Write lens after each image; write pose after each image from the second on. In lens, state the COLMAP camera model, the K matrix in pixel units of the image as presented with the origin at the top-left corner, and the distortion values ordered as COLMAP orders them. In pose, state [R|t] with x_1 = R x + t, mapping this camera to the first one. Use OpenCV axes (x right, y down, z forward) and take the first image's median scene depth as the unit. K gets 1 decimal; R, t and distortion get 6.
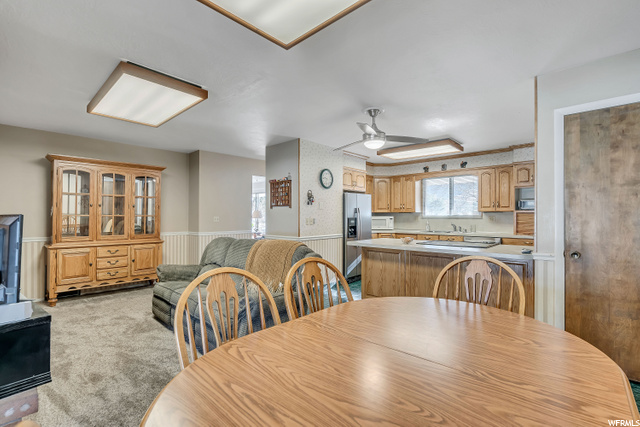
lens RADIAL K [[295.4, 0, 316.5], [0, 295.4, 215.2], [0, 0, 1]] dist [-0.001884, -0.000110]
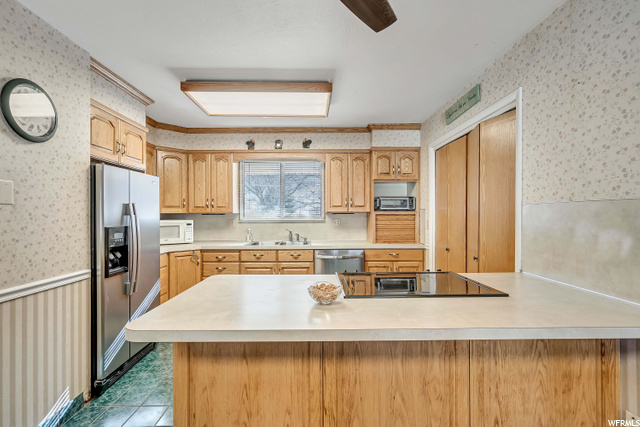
lens RADIAL K [[310.9, 0, 320.0], [0, 310.9, 213.5], [0, 0, 1]] dist [-0.003052, -0.000084]
pose [[0.724318, 0.000659, 0.689465, 0.026058], [0.003126, 0.999986, -0.004240, -0.006923], [-0.689459, 0.005227, 0.724306, 0.481189]]
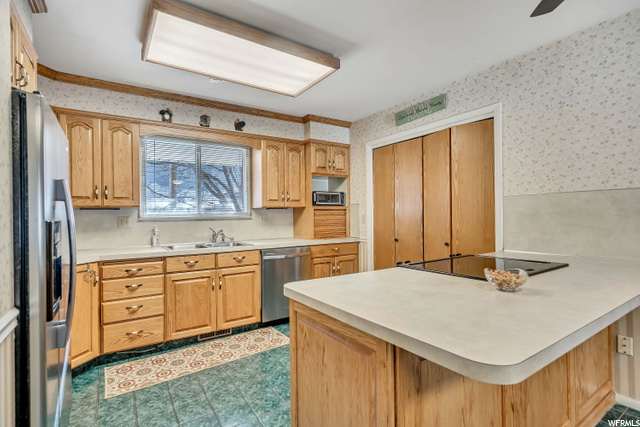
lens RADIAL K [[310.9, 0, 320.0], [0, 310.9, 213.5], [0, 0, 1]] dist [-0.003052, -0.000084]
pose [[0.231625, 0.003226, 0.972800, -0.055841], [0.013142, 0.999893, -0.006445, 0.006746], [-0.972716, 0.014277, 0.231558, 0.742953]]
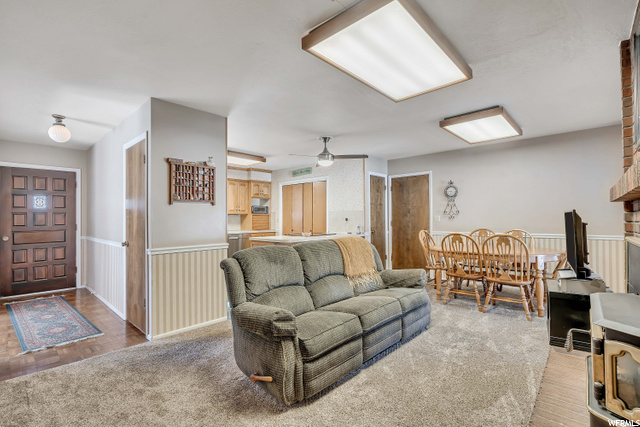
lens RADIAL K [[295.4, 0, 316.5], [0, 295.4, 215.2], [0, 0, 1]] dist [-0.001884, -0.000110]
pose [[0.006471, 0.011683, 0.999911, -0.690463], [0.004558, 0.999921, -0.011713, 0.008926], [-0.999969, 0.004633, 0.006417, 0.624620]]
